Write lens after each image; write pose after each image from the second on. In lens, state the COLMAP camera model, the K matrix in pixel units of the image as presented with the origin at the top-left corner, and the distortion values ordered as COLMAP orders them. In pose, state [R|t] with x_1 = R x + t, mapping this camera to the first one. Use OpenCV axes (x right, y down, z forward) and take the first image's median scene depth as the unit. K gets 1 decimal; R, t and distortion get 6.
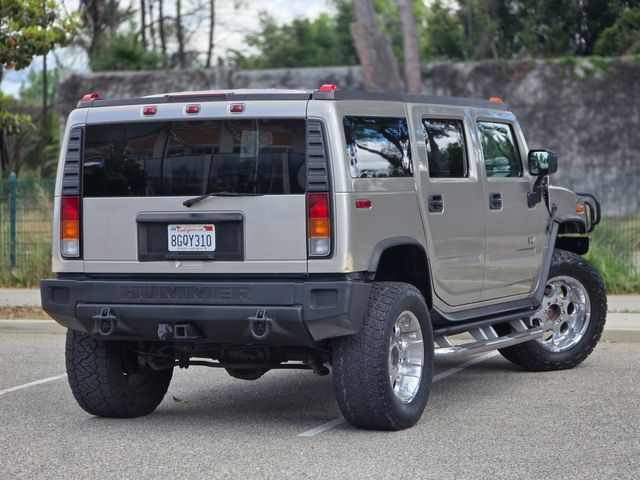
lens RADIAL K [[2133.5, 0, 320.1], [0, 2133.5, 239.5], [0, 0, 1]] dist [0.274728, 0.695839]
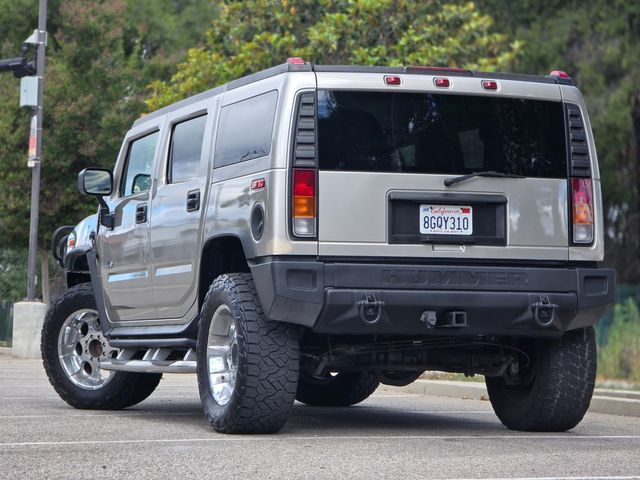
lens RADIAL K [[2133.5, 0, 320.1], [0, 2133.5, 239.5], [0, 0, 1]] dist [0.274728, 0.695839]
pose [[0.696953, 0.061683, 0.714459, -0.739529], [0.007571, 0.995605, -0.093341, 0.091220], [-0.717077, 0.070463, 0.693423, 0.389174]]
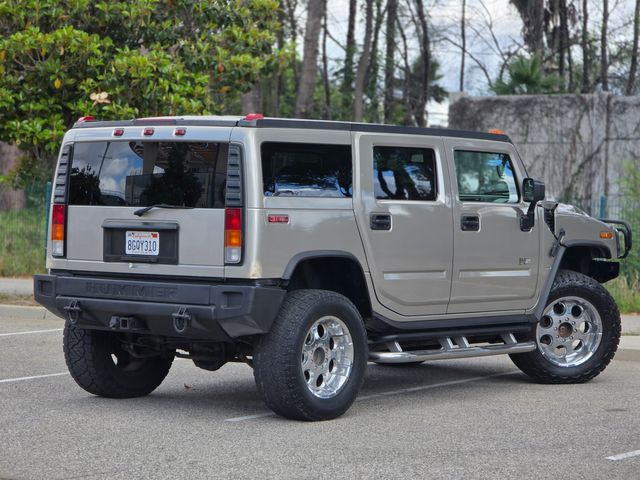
lens RADIAL K [[2133.5, 0, 320.1], [0, 2133.5, 239.5], [0, 0, 1]] dist [0.274728, 0.695839]
pose [[0.965795, 0.041131, -0.256023, 0.320319], [-0.043516, 0.999046, -0.003658, -0.002620], [0.255628, 0.014674, 0.966664, -0.090122]]
